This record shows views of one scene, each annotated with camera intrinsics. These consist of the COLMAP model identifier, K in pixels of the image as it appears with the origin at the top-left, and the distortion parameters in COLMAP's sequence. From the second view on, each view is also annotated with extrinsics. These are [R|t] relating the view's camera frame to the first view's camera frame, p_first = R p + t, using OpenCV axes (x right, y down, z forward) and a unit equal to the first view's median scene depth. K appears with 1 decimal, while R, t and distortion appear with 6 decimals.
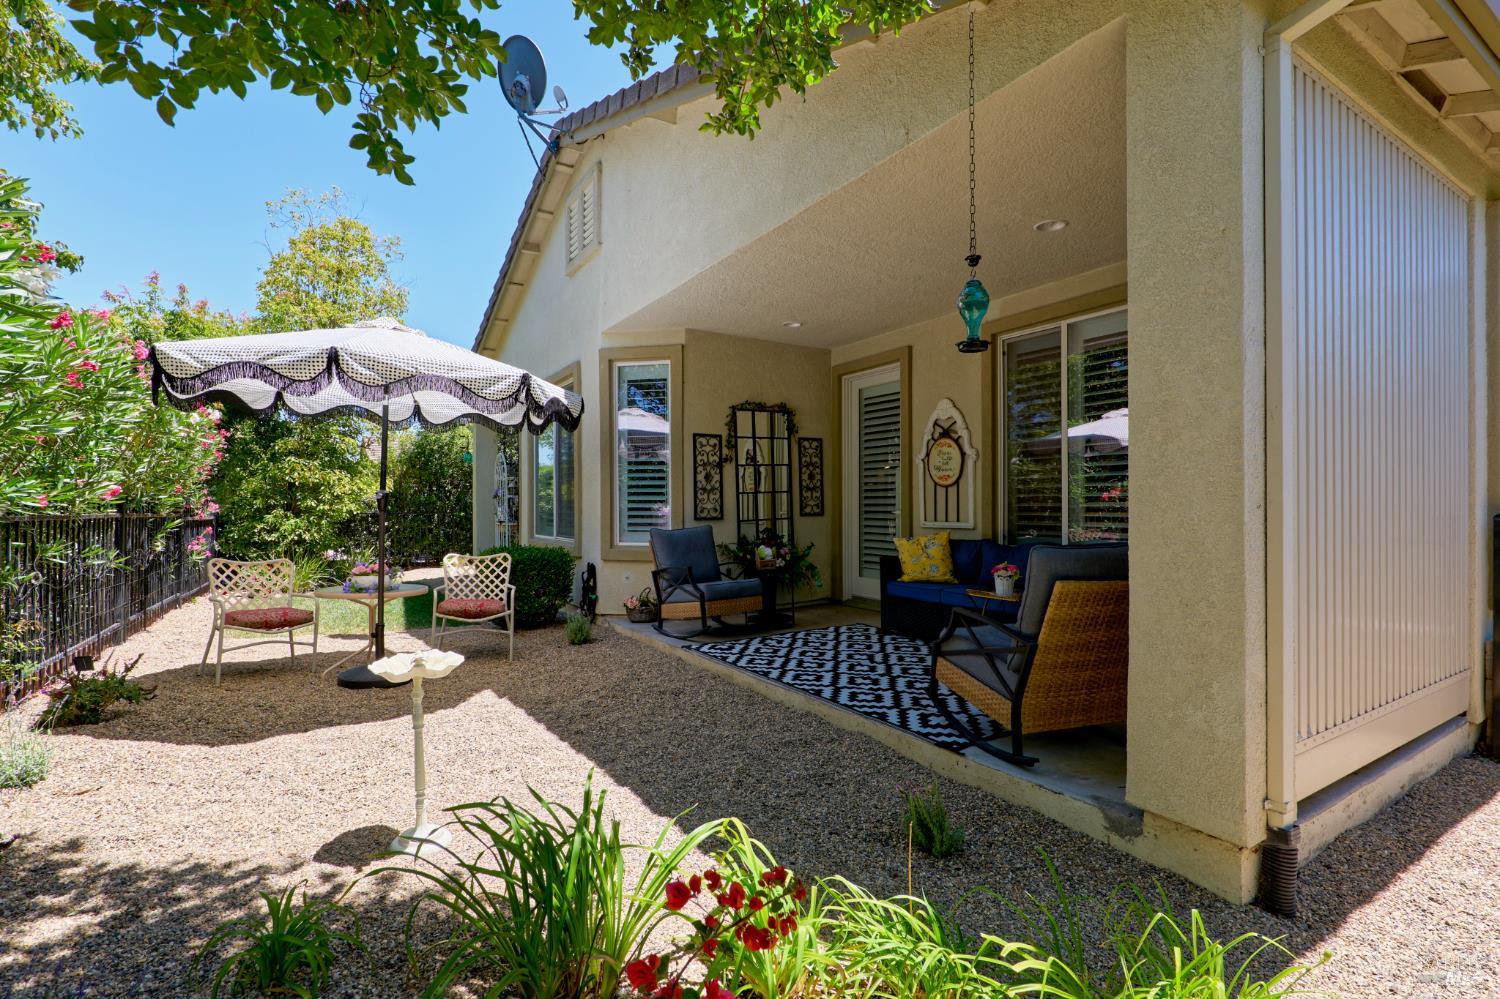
lens RADIAL K [[711.2, 0, 738.2], [0, 711.2, 505.6], [0, 0, 1]] dist [-0.000303, 0.000001]
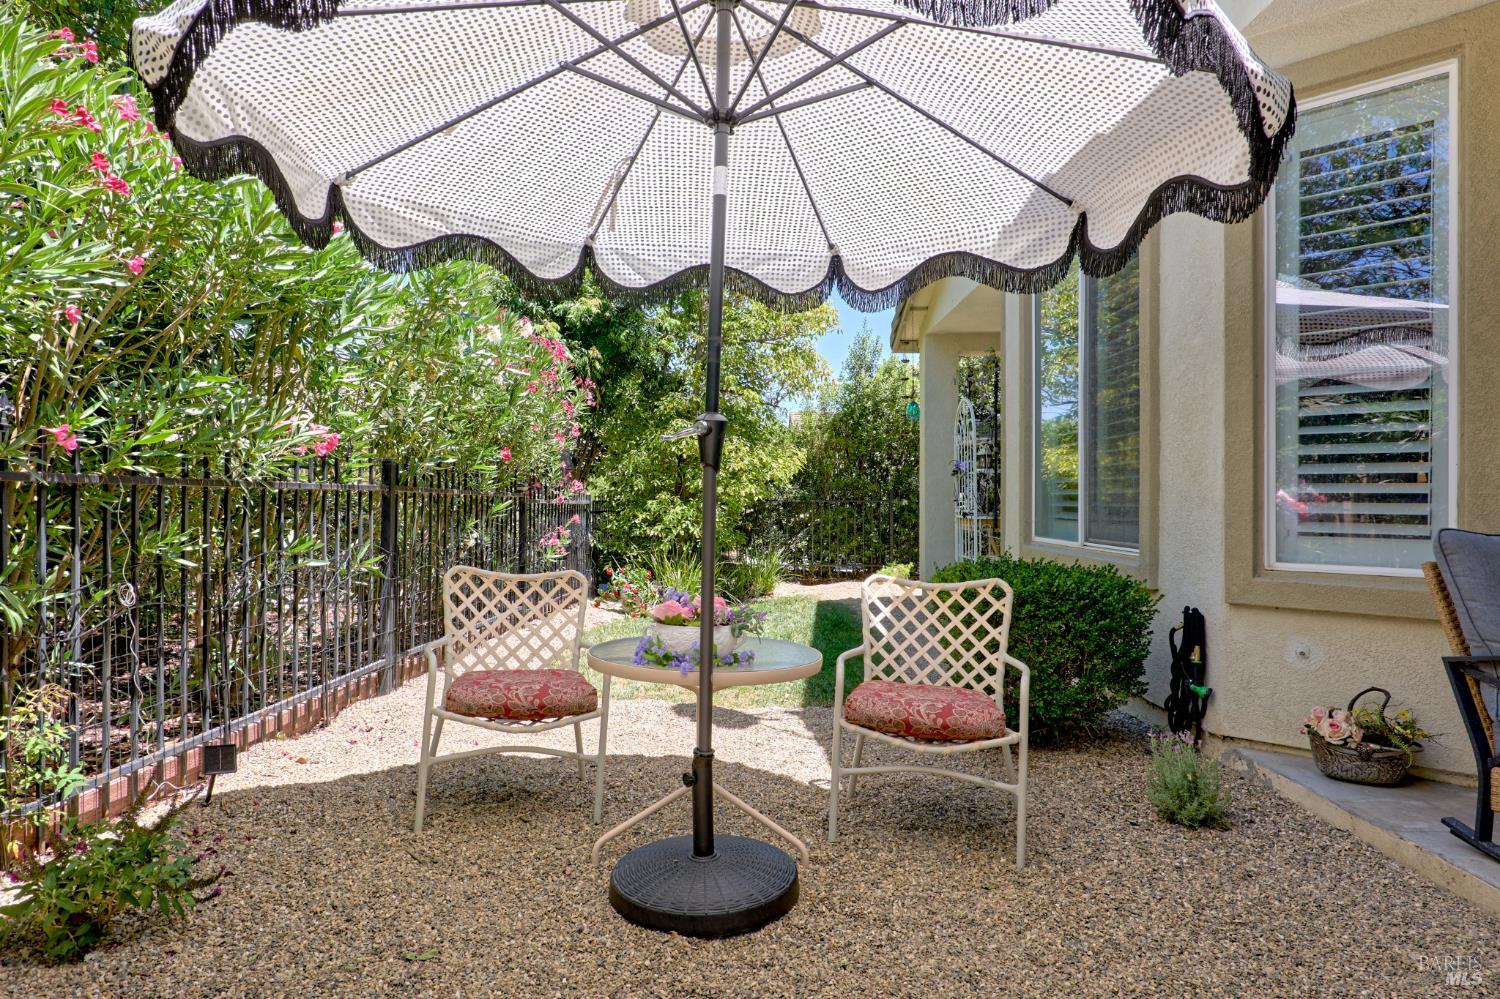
lens RADIAL K [[869.3, 0, 742.6], [0, 869.3, 498.1], [0, 0, 1]] dist [0.010095, -0.001713]
pose [[0.849852, 0.003190, -0.527011, -0.172018], [-0.004987, 0.999986, -0.001988, 0.019266], [0.526997, 0.004318, 0.849856, 0.448394]]
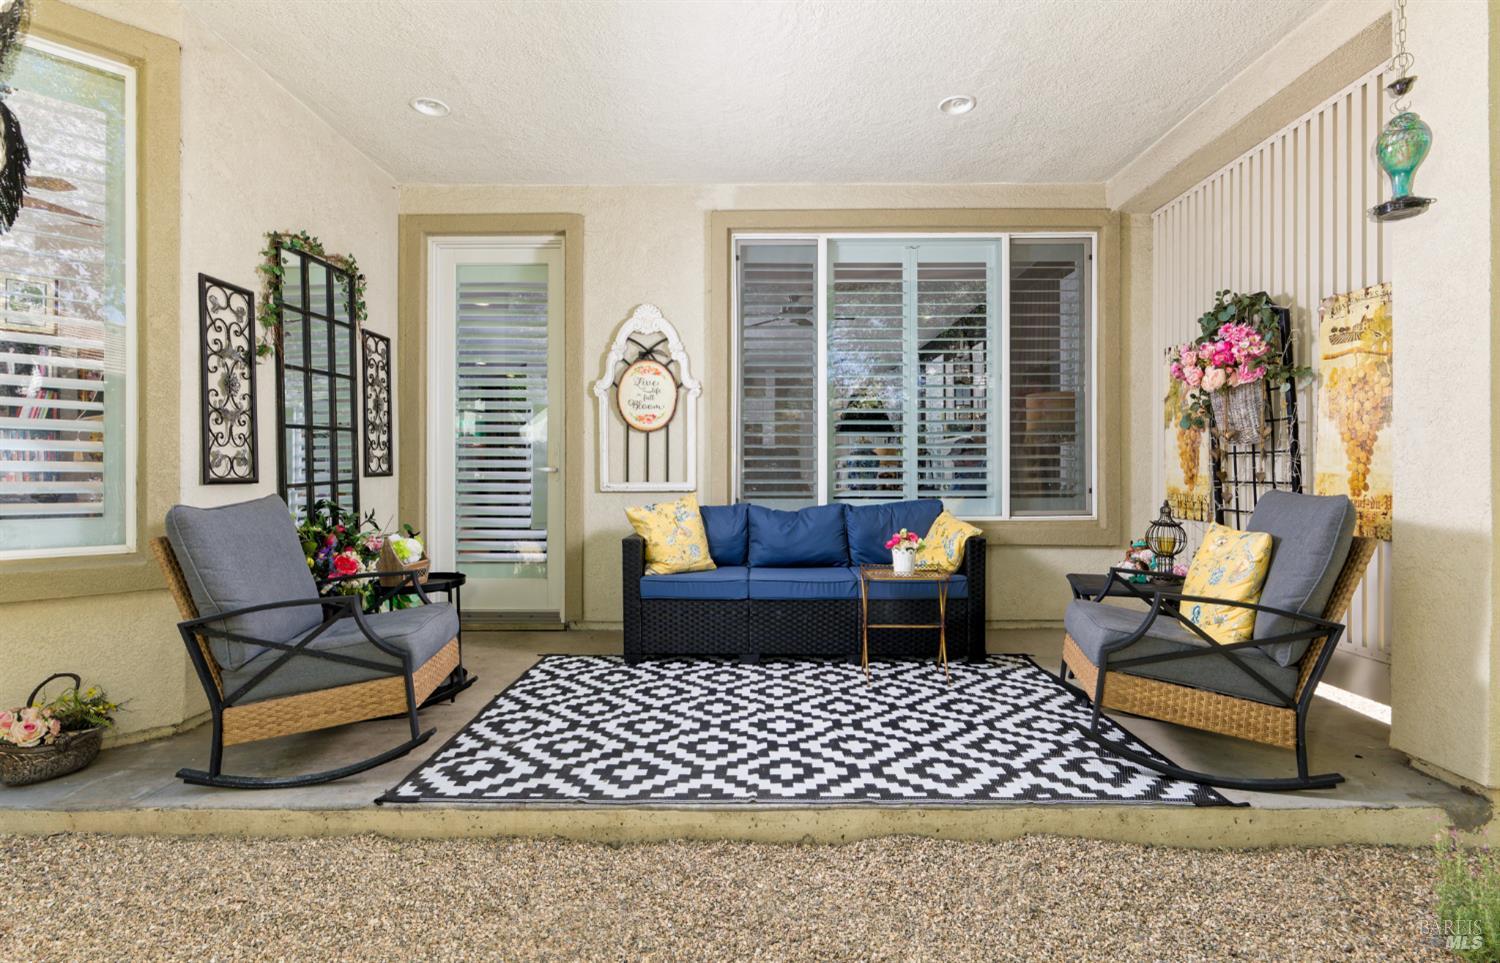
lens RADIAL K [[749.6, 0, 751.0], [0, 749.6, 472.2], [0, 0, 1]] dist [0.001701, -0.000059]
pose [[0.523776, 0.004070, 0.851846, -0.269682], [0.005349, 0.999953, -0.008066, 0.019052], [-0.851839, 0.008782, 0.523730, 0.514440]]
